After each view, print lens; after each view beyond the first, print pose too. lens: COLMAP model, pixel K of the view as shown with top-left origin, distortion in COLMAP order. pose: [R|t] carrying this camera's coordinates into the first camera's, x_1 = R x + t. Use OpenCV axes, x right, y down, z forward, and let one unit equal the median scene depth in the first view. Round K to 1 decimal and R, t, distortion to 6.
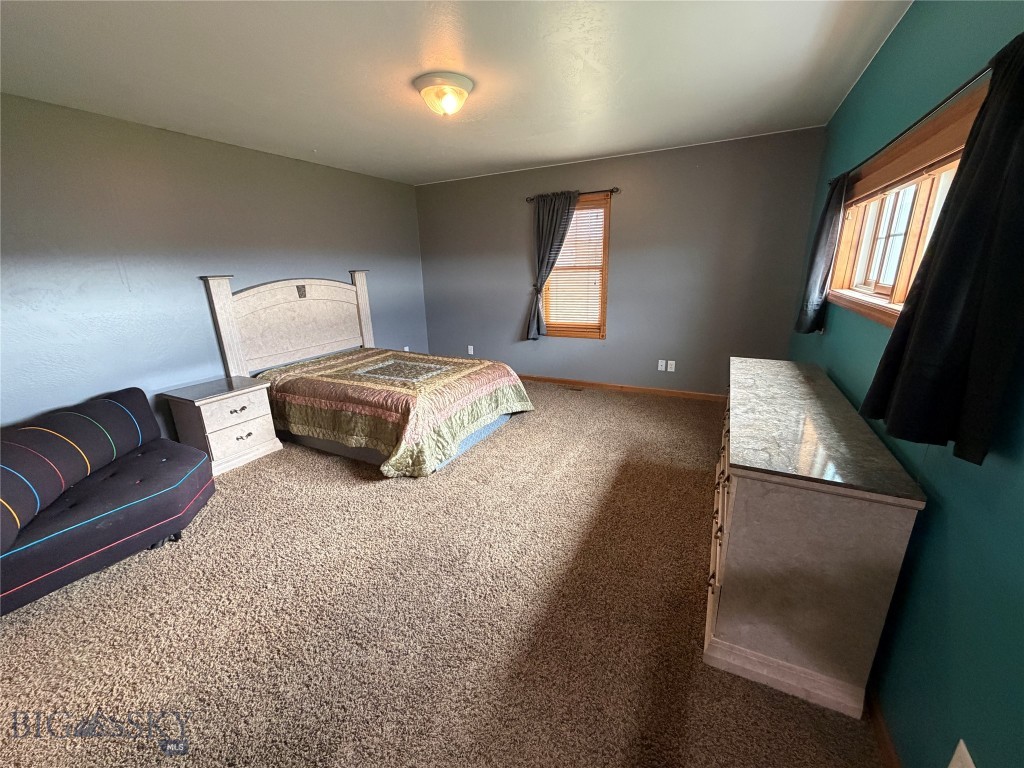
lens RADIAL K [[407.3, 0, 511.9], [0, 407.3, 384.4], [0, 0, 1]] dist [-0.003623, 0.000481]
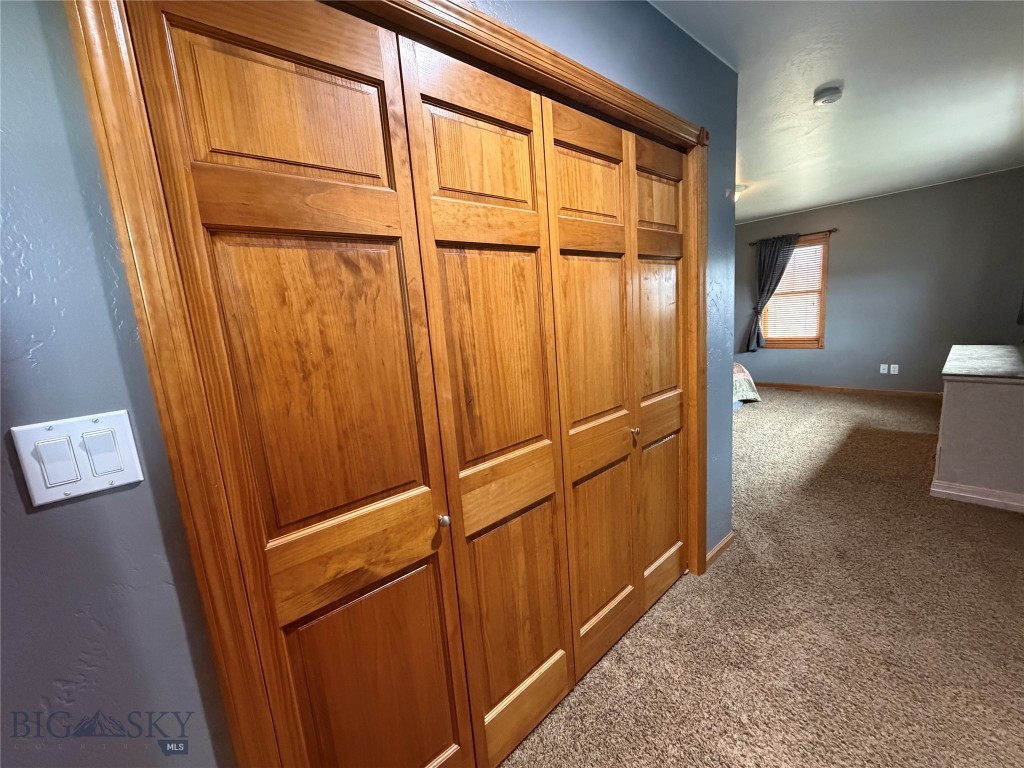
lens RADIAL K [[407.3, 0, 513.8], [0, 407.3, 382.9], [0, 0, 1]] dist [-0.003623, 0.000481]
pose [[0.932762, 0.016632, -0.360108, -0.202462], [-0.052074, 0.994675, -0.088942, 0.152025], [0.356711, 0.101714, 0.928661, -0.458407]]
